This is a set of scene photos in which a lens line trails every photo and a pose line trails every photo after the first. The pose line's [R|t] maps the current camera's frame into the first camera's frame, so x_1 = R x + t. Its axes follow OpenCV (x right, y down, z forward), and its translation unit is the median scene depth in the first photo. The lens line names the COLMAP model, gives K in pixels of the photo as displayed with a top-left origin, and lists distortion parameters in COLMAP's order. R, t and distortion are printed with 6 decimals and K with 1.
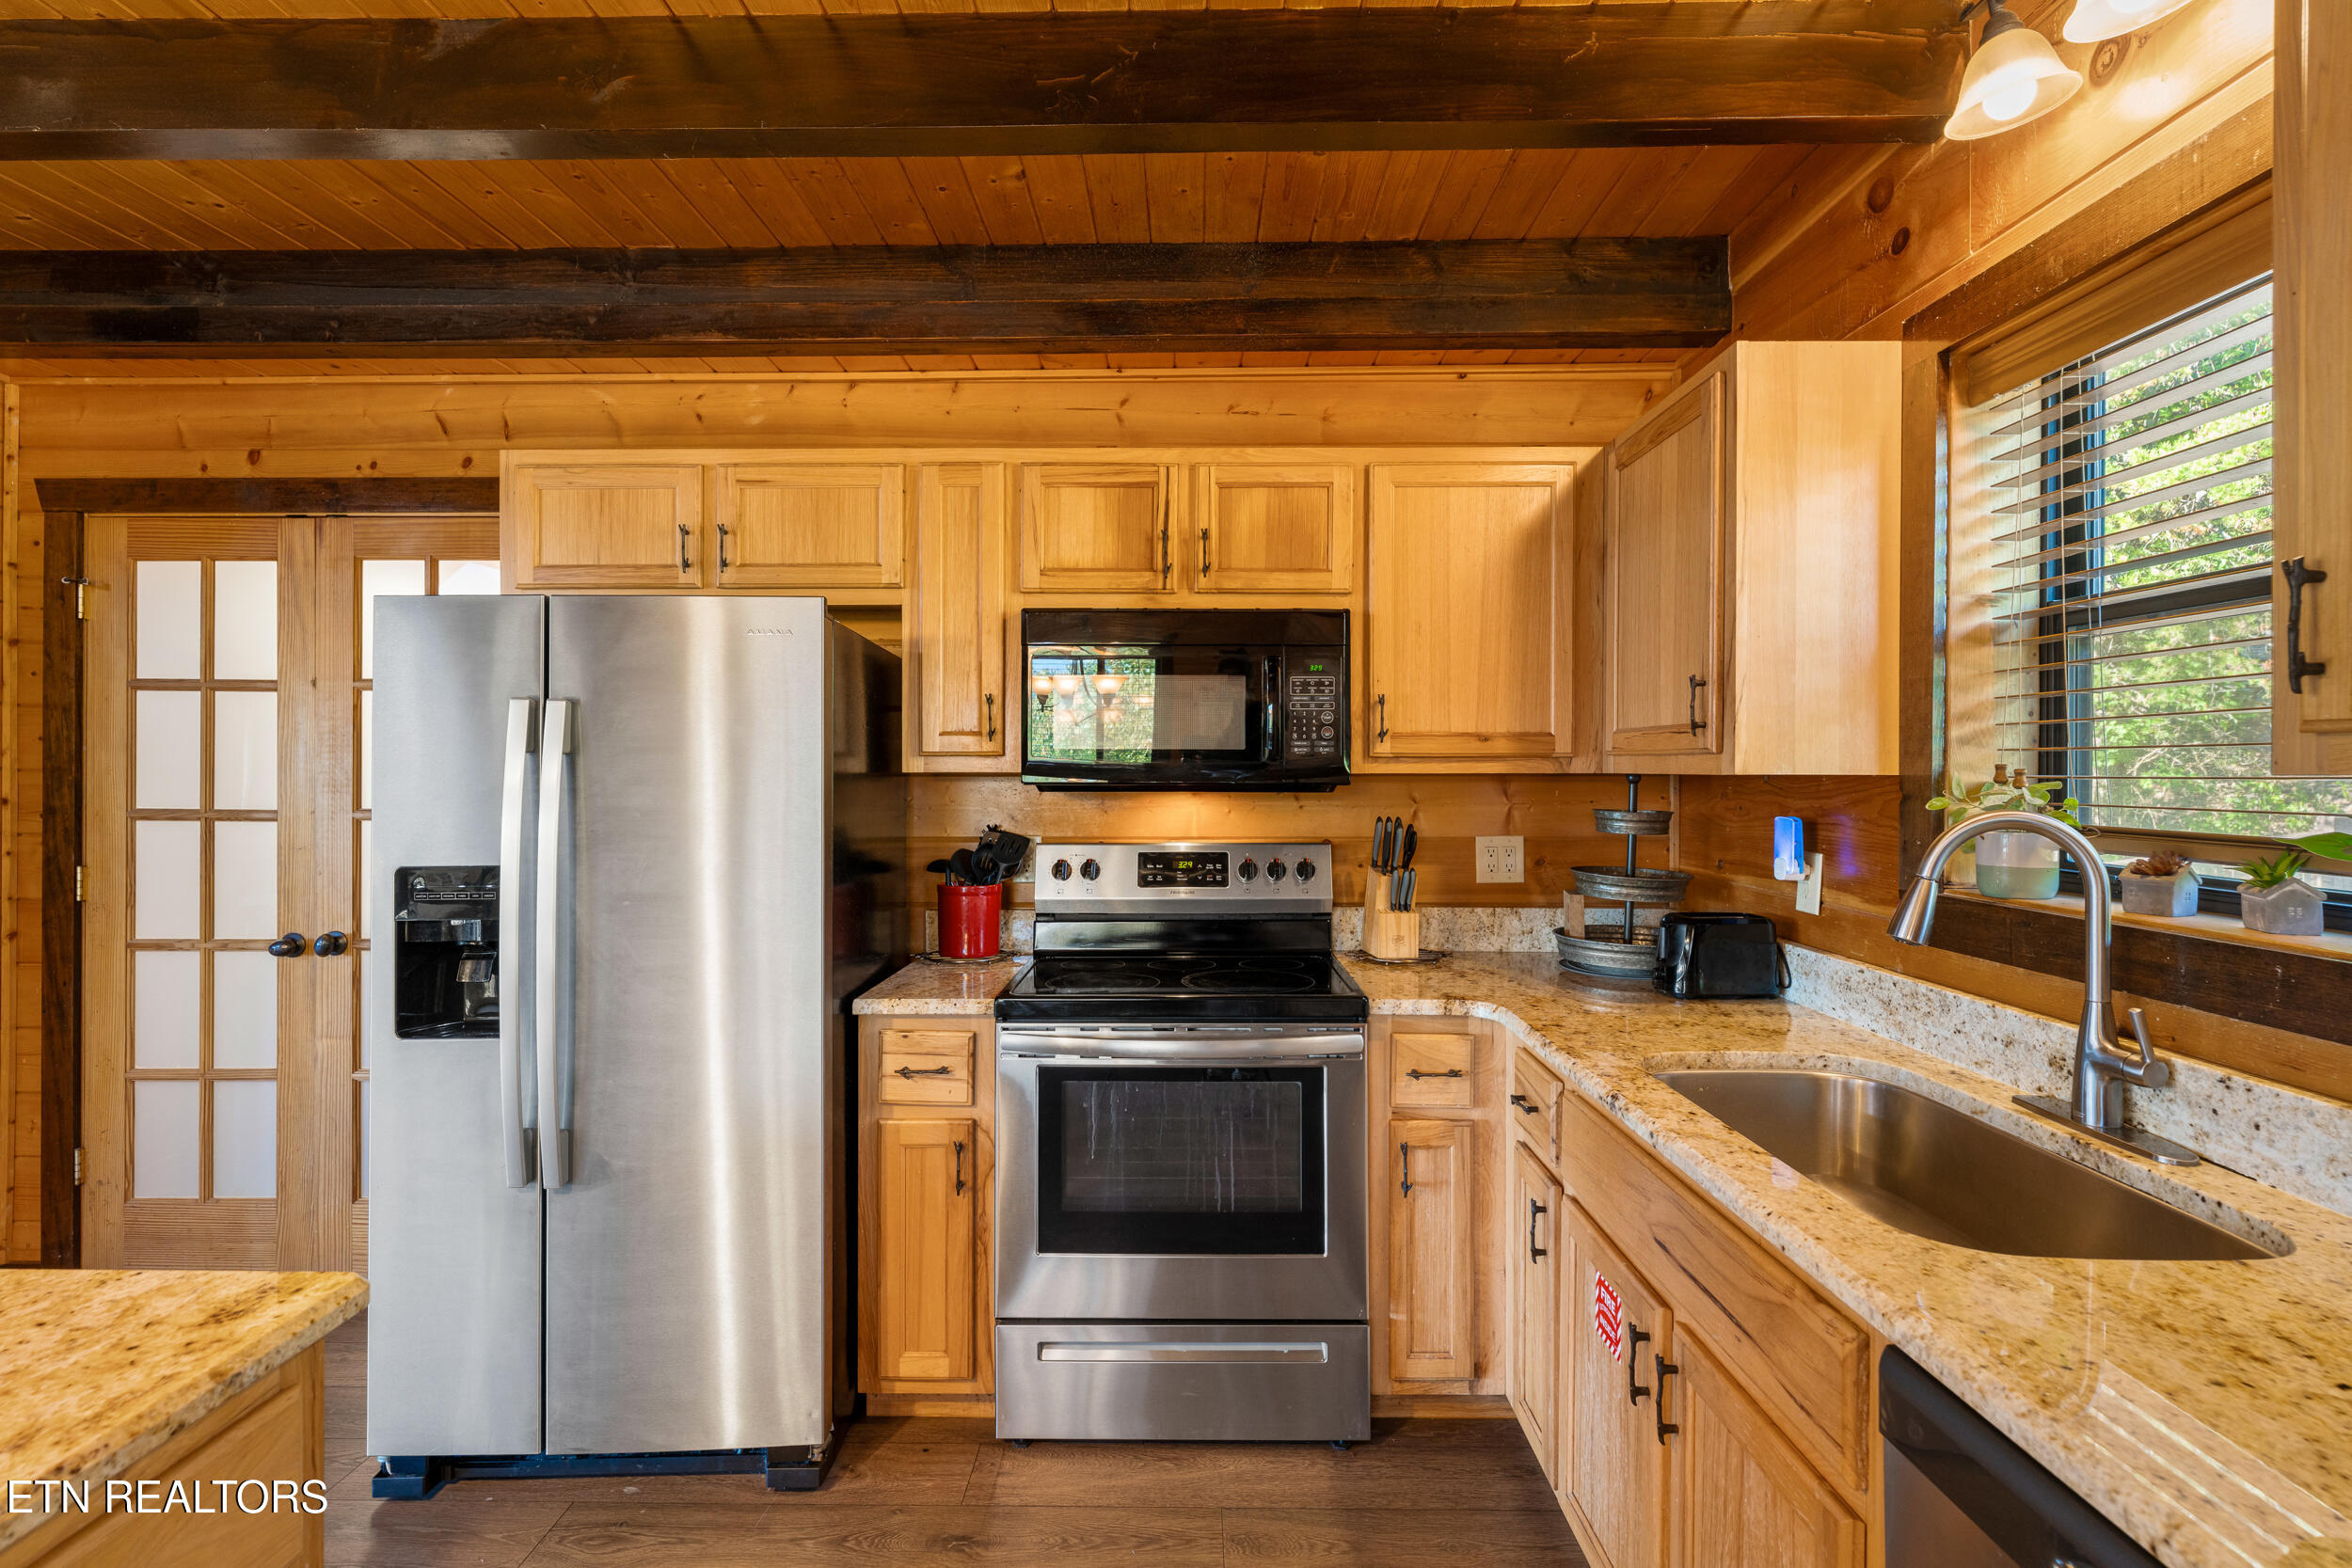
lens RADIAL K [[1087.3, 0, 1176.0], [0, 1087.3, 784.0], [0, 0, 1]] dist [0.000210, -0.000148]
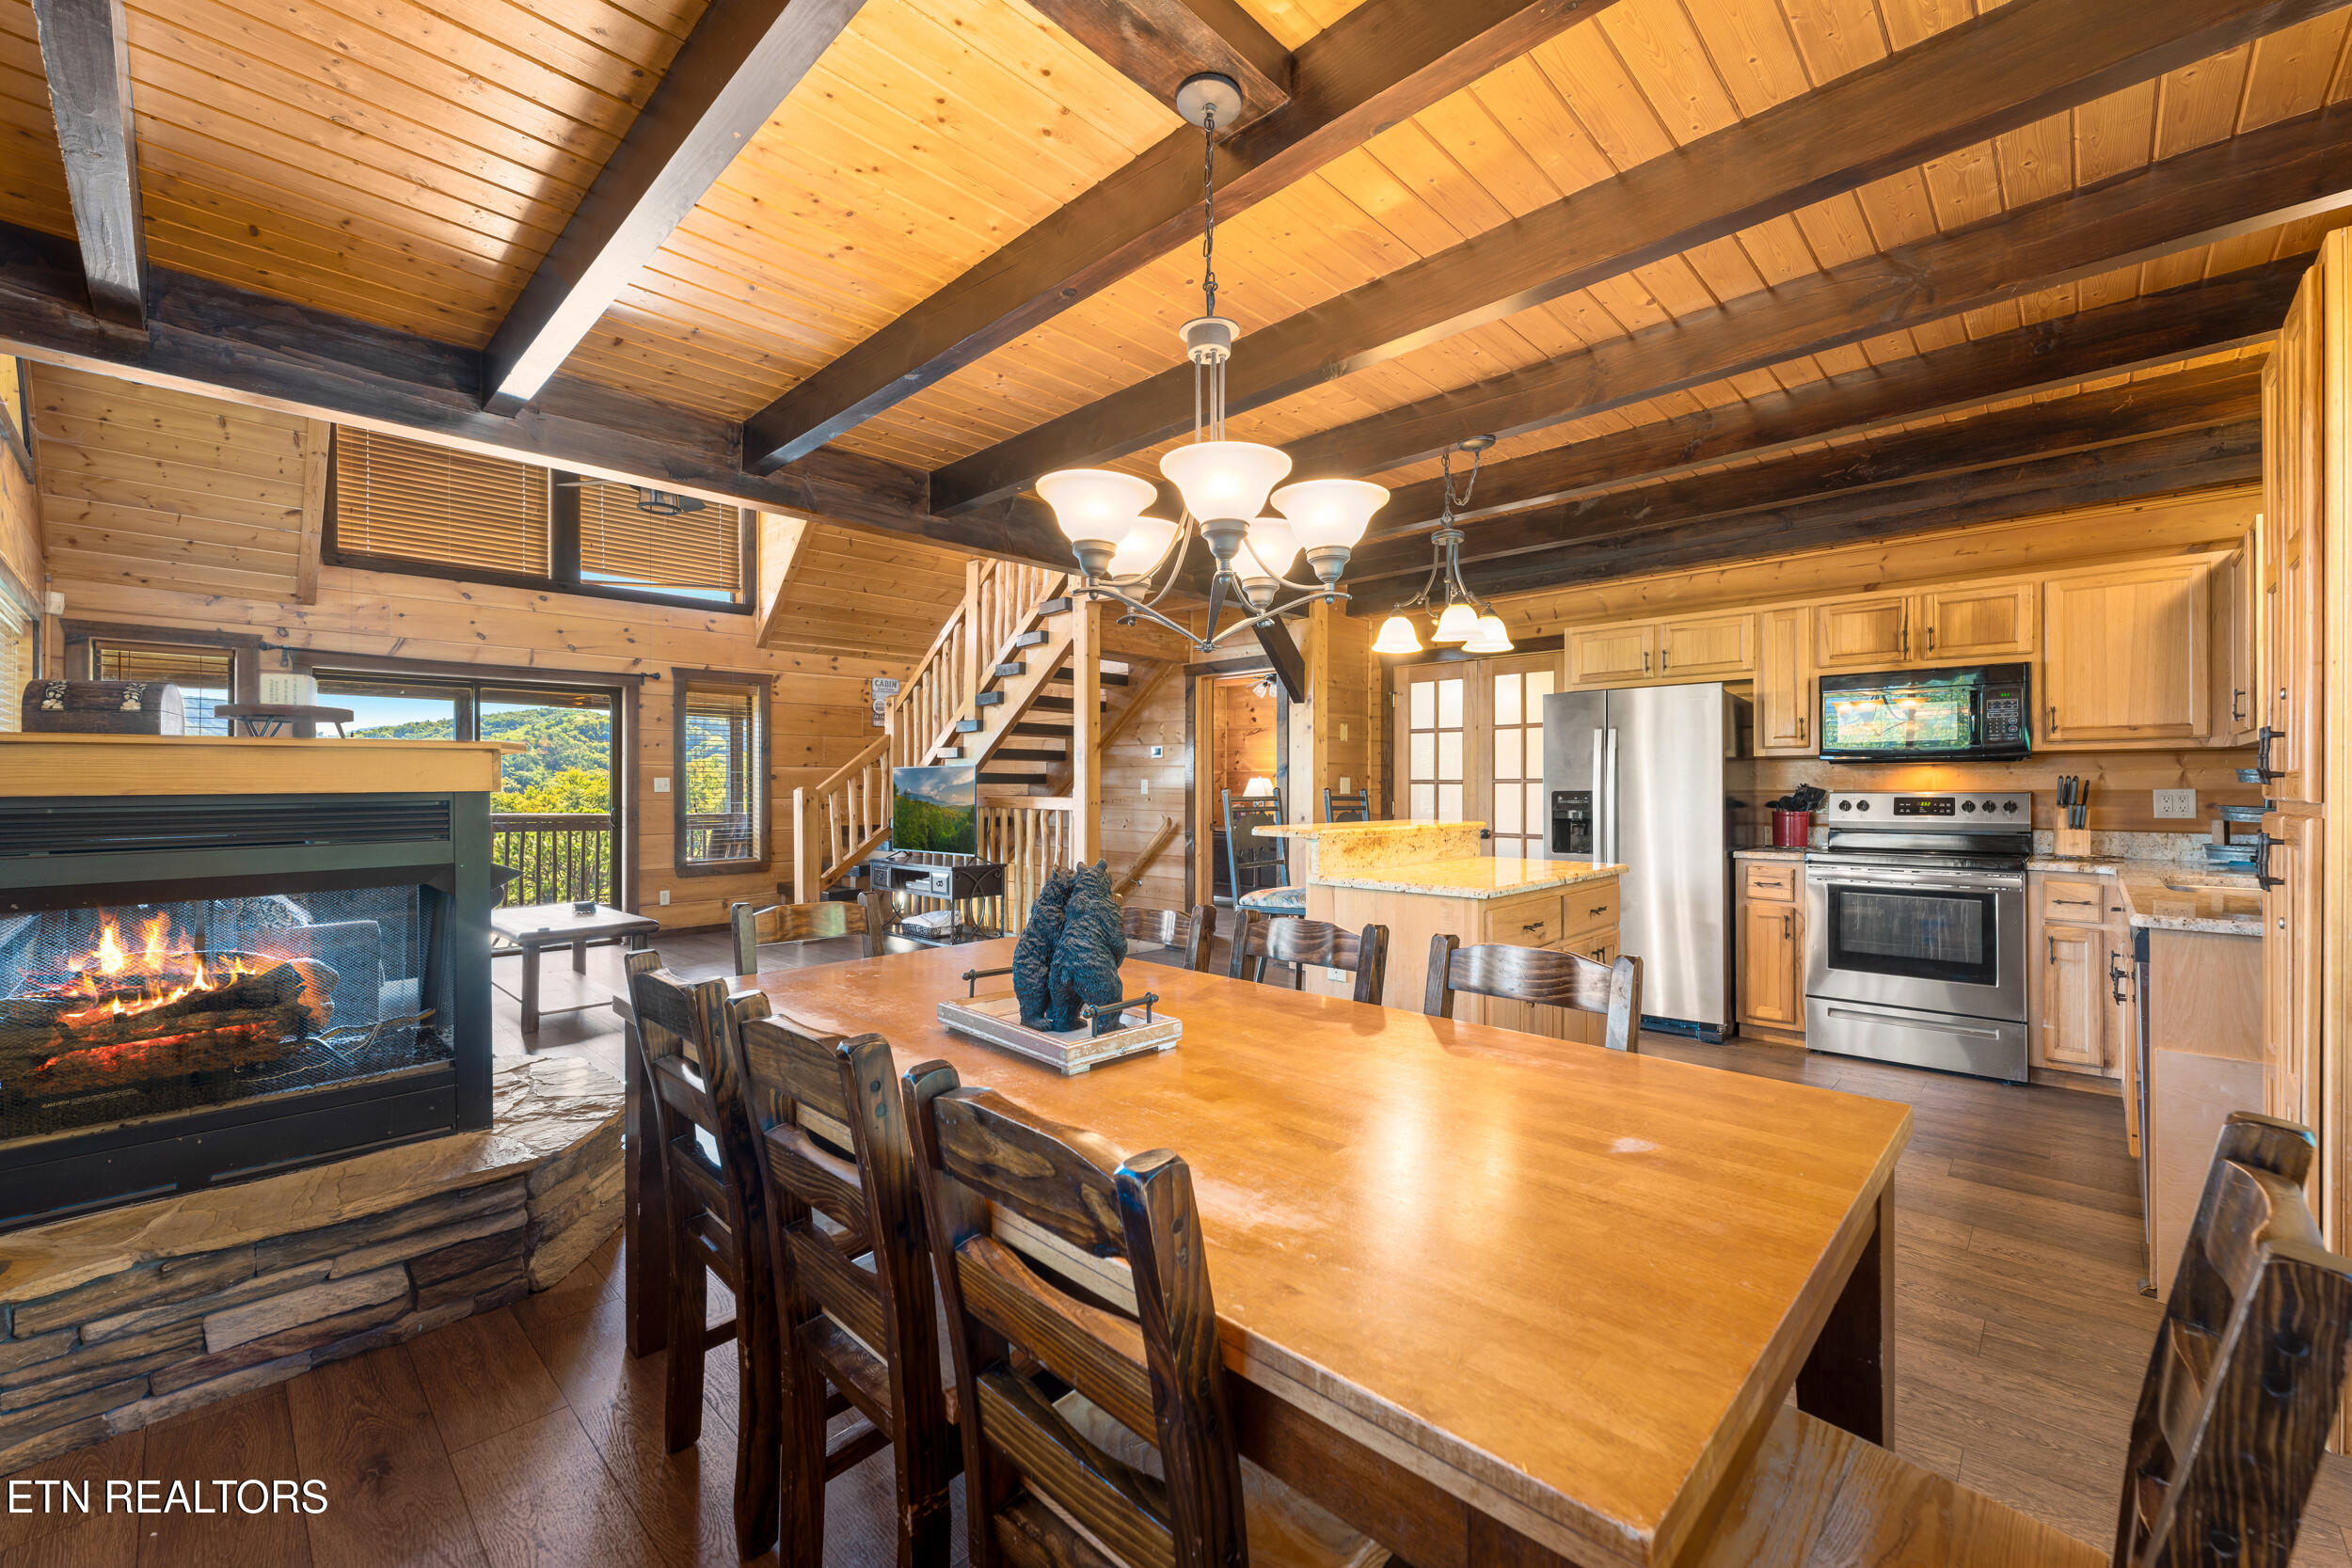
lens RADIAL K [[958.5, 0, 1182.9], [0, 958.5, 781.7], [0, 0, 1]] dist [-0.000013, -0.000036]
pose [[0.735948, -0.007595, -0.676996, 0.199820], [-0.006997, 0.999798, -0.018823, 0.082932], [0.677002, 0.018590, 0.735746, -1.155723]]
